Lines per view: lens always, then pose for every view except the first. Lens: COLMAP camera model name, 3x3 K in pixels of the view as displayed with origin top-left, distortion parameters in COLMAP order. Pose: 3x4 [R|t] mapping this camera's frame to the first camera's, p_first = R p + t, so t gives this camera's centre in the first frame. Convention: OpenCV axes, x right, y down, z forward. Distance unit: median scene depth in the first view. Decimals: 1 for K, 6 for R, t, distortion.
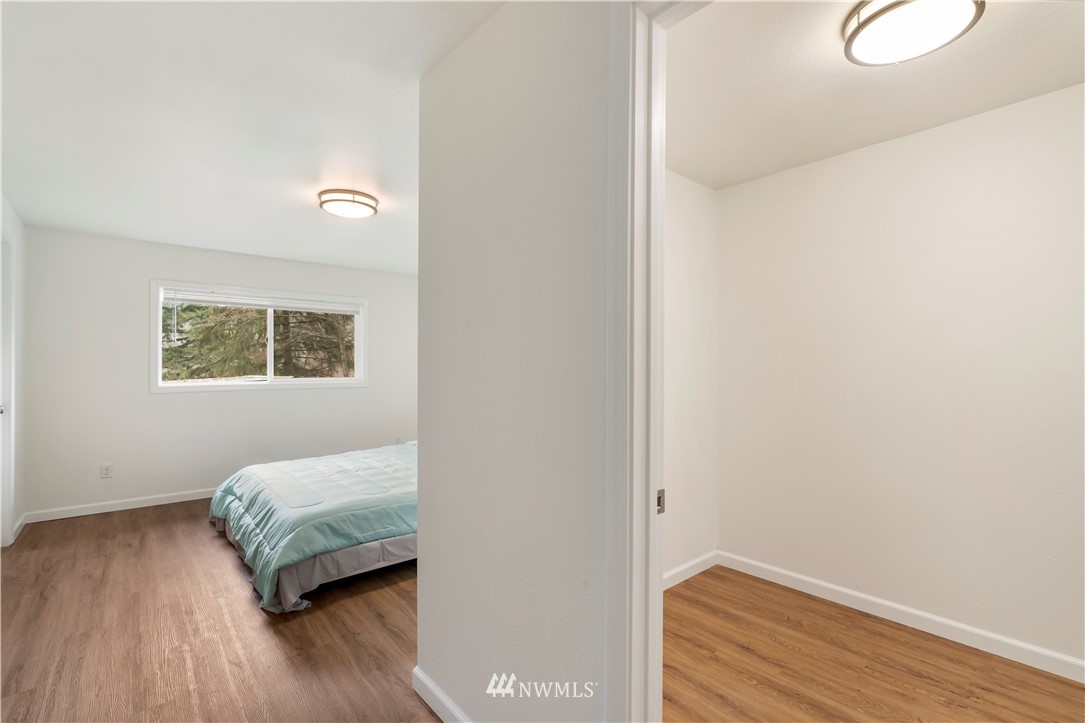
lens RADIAL K [[488.3, 0, 541.3], [0, 488.3, 363.6], [0, 0, 1]] dist [-0.006948, 0.002979]
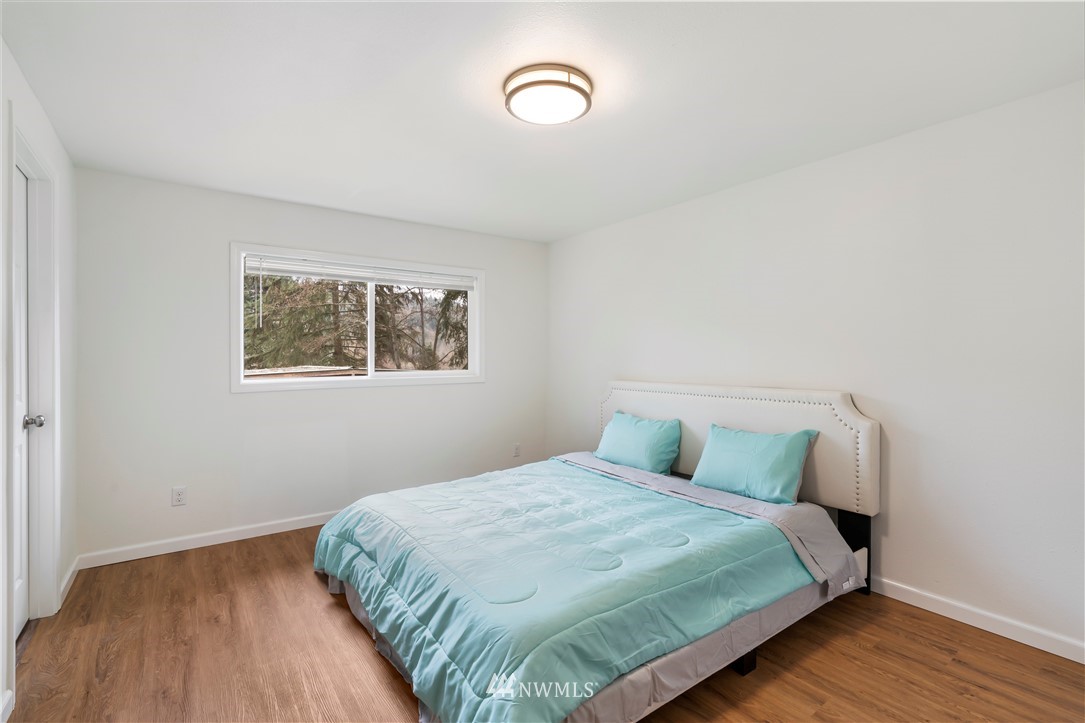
lens RADIAL K [[497.3, 0, 543.1], [0, 497.3, 355.3], [0, 0, 1]] dist [-0.011205, 0.002718]
pose [[0.997004, -0.002127, -0.077316, -0.308194], [0.002539, 0.999983, 0.005220, 0.000184], [0.077304, -0.005401, 0.996993, 0.319559]]
